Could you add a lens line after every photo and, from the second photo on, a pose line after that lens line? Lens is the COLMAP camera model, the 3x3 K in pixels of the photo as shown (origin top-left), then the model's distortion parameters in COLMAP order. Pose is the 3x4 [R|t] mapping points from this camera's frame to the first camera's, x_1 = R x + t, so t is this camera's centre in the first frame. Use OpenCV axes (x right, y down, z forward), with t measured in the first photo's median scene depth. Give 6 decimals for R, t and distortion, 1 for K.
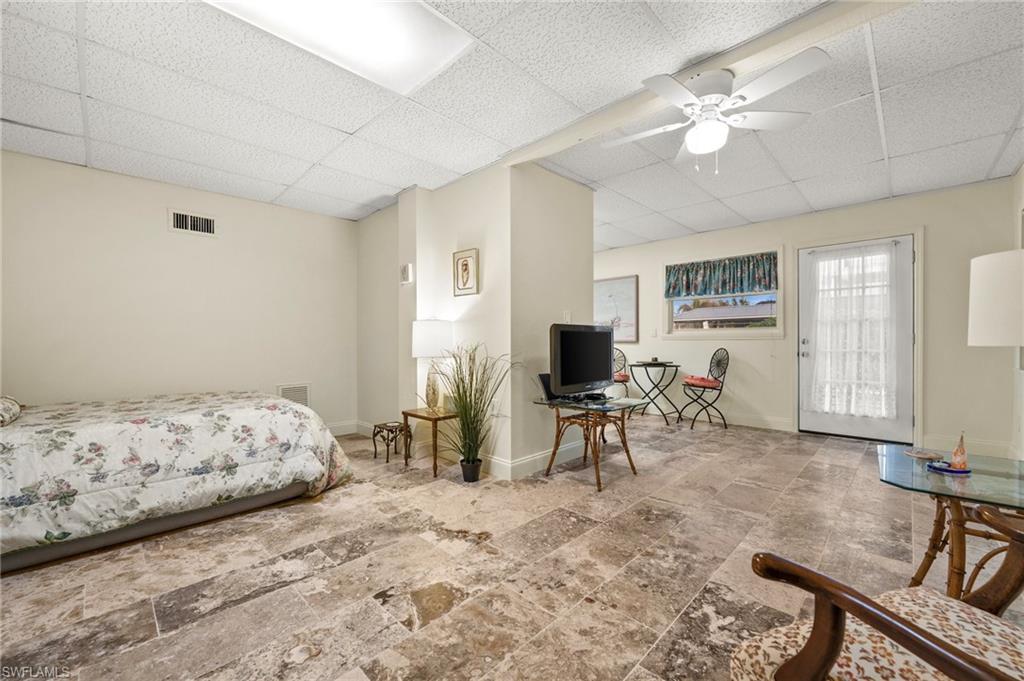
lens RADIAL K [[403.4, 0, 505.7], [0, 403.4, 342.9], [0, 0, 1]] dist [-0.001129, 0.000217]
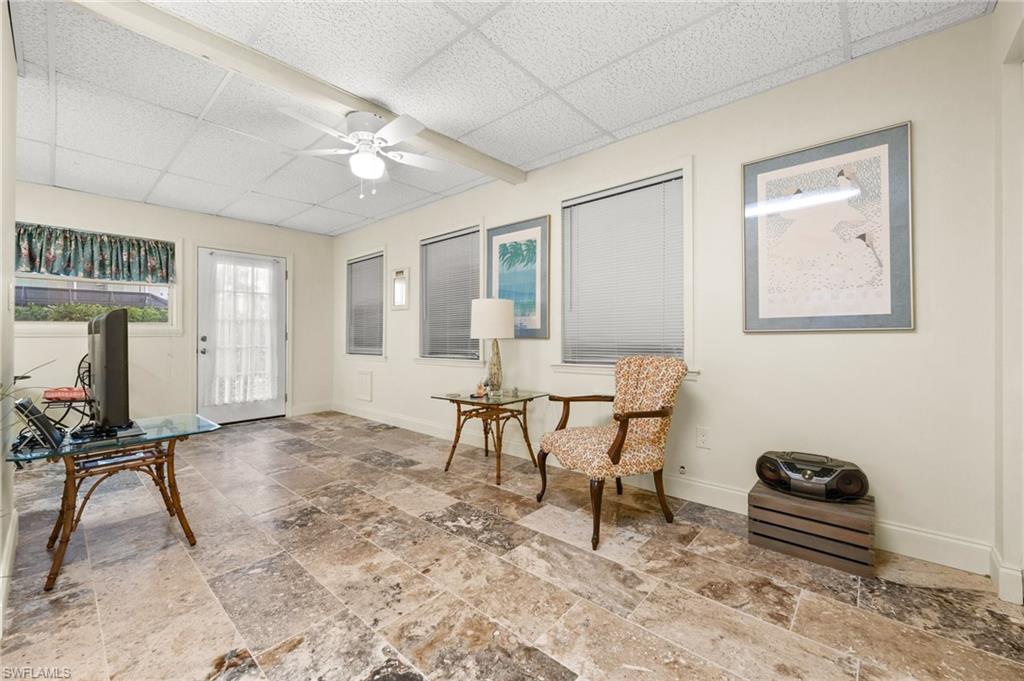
lens RADIAL K [[403.4, 0, 505.7], [0, 403.4, 335.9], [0, 0, 1]] dist [-0.001129, 0.000217]
pose [[-0.039415, 0.004151, 0.999214, -0.647238], [0.009792, 0.999945, -0.003768, 0.001495], [-0.999175, 0.009636, -0.039454, 0.587466]]
